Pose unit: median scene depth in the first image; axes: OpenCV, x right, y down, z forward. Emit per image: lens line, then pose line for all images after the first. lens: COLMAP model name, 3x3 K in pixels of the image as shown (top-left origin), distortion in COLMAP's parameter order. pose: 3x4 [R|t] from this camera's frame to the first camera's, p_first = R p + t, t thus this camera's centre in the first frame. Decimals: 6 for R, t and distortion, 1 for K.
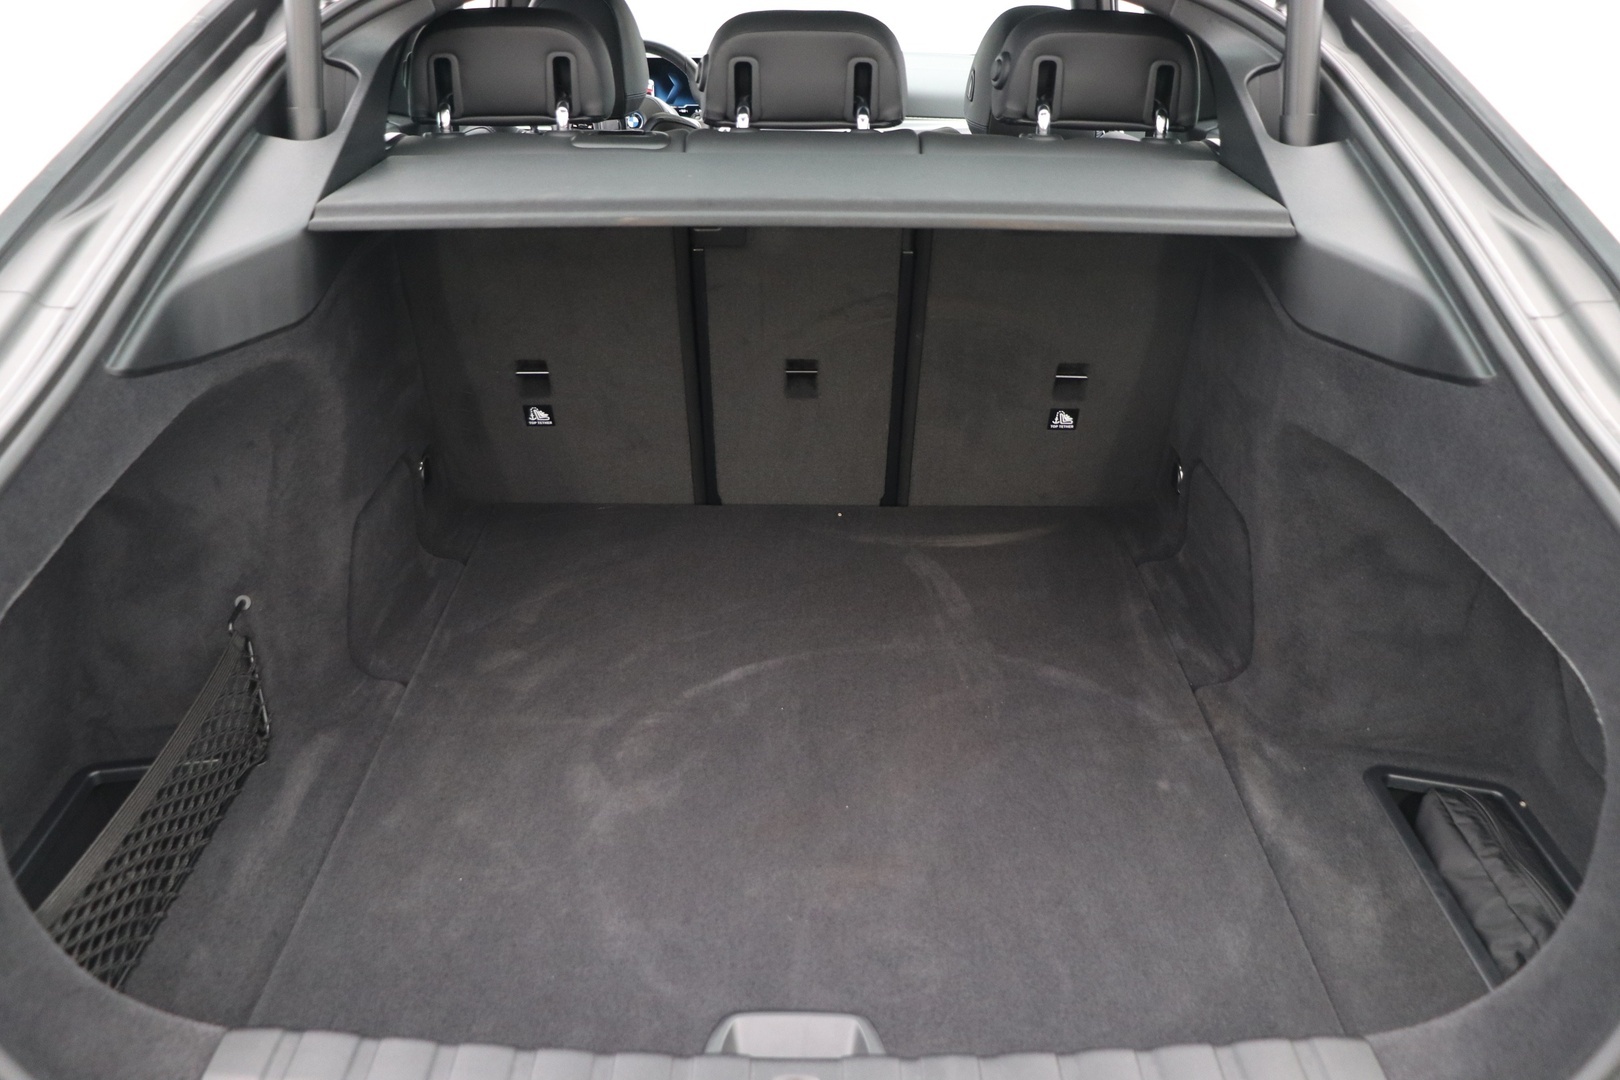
lens RADIAL K [[1348.7, 0, 805.7], [0, 1348.7, 550.1], [0, 0, 1]] dist [-0.167007, 0.150704]
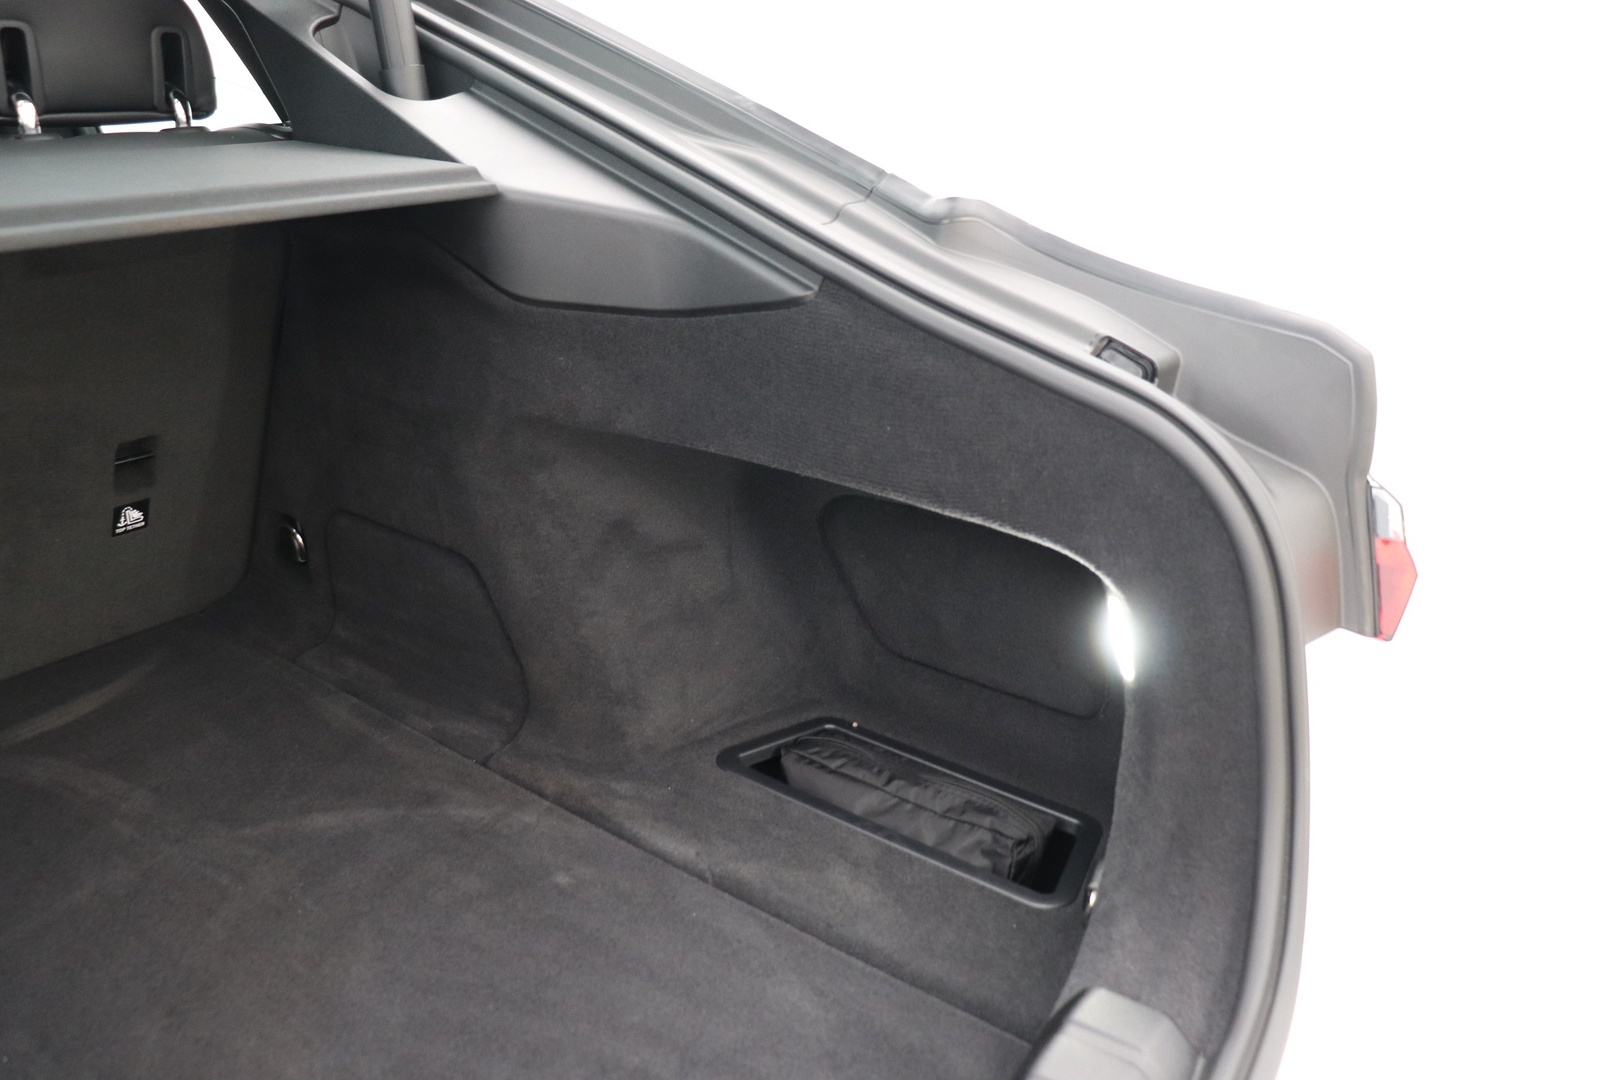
lens RADIAL K [[1348.7, 0, 802.7], [0, 1348.7, 531.1], [0, 0, 1]] dist [-0.167007, 0.150704]
pose [[0.583144, -0.279084, 0.762926, -0.192200], [0.322890, 0.941394, 0.097567, -0.050951], [-0.745443, 0.189446, 0.639081, 0.319345]]
